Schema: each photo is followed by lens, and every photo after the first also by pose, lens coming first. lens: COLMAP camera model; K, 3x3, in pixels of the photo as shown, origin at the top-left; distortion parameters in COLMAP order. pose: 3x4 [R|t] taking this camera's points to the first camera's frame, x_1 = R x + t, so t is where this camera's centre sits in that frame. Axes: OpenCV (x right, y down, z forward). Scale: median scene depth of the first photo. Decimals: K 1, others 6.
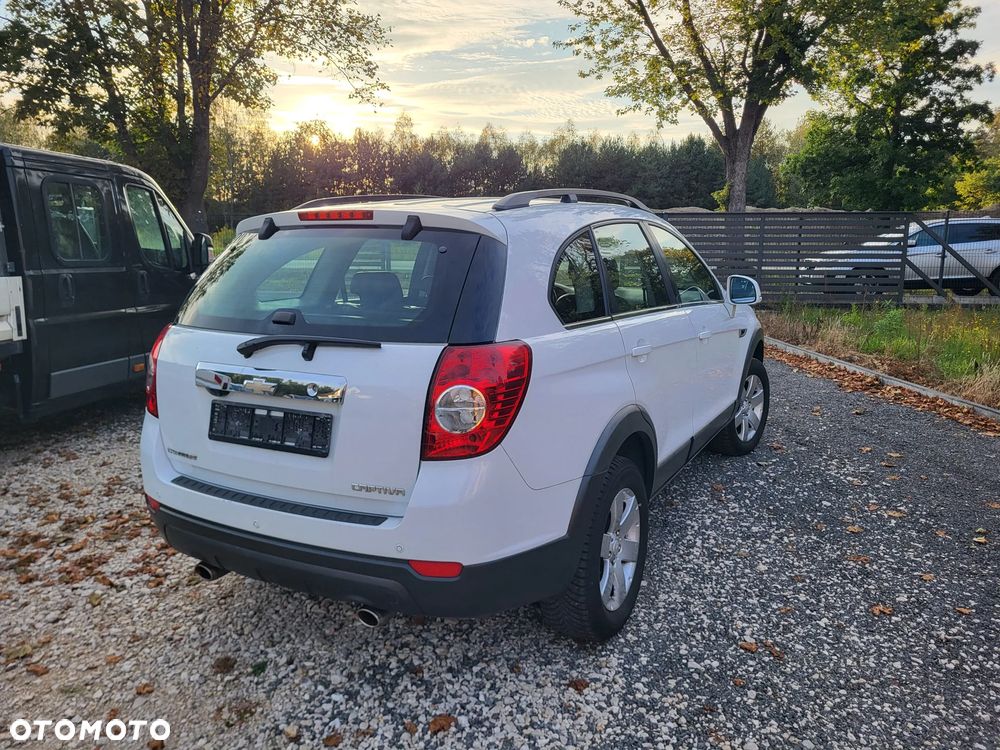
lens RADIAL K [[755.2, 0, 503.3], [0, 755.2, 370.0], [0, 0, 1]] dist [0.045345, -0.035963]
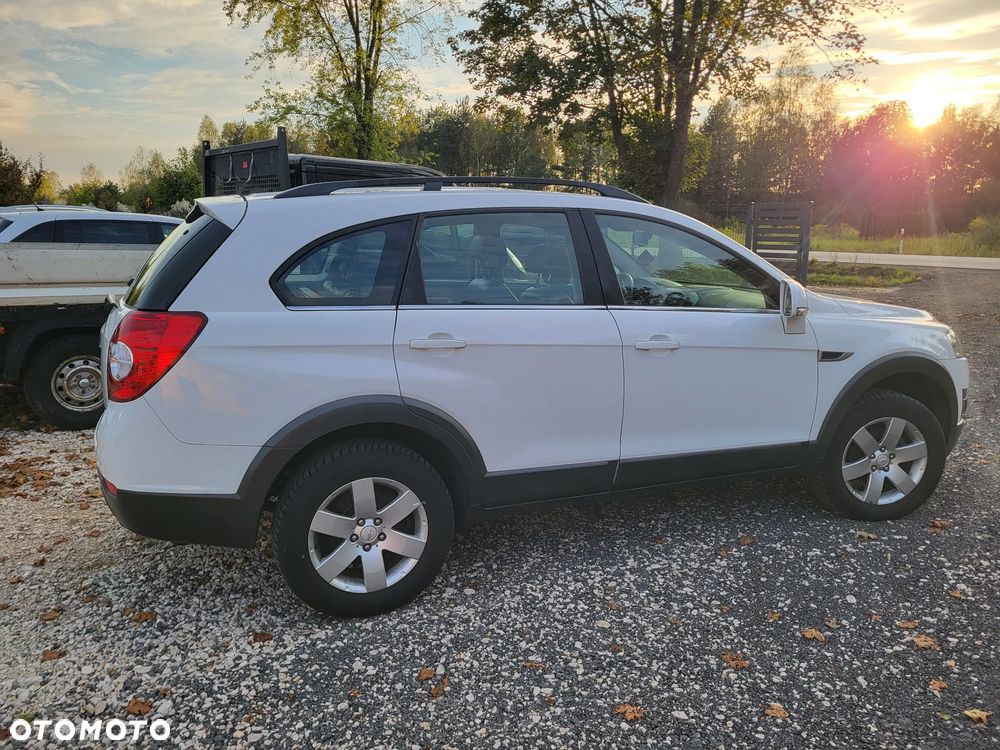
lens RADIAL K [[750.2, 0, 509.2], [0, 750.2, 372.6], [0, 0, 1]] dist [0.052542, -0.043106]
pose [[0.761961, 0.133334, -0.633748, 0.818555], [-0.123962, 0.990510, 0.059353, -0.055283], [0.635648, 0.033336, 0.771259, 0.309200]]
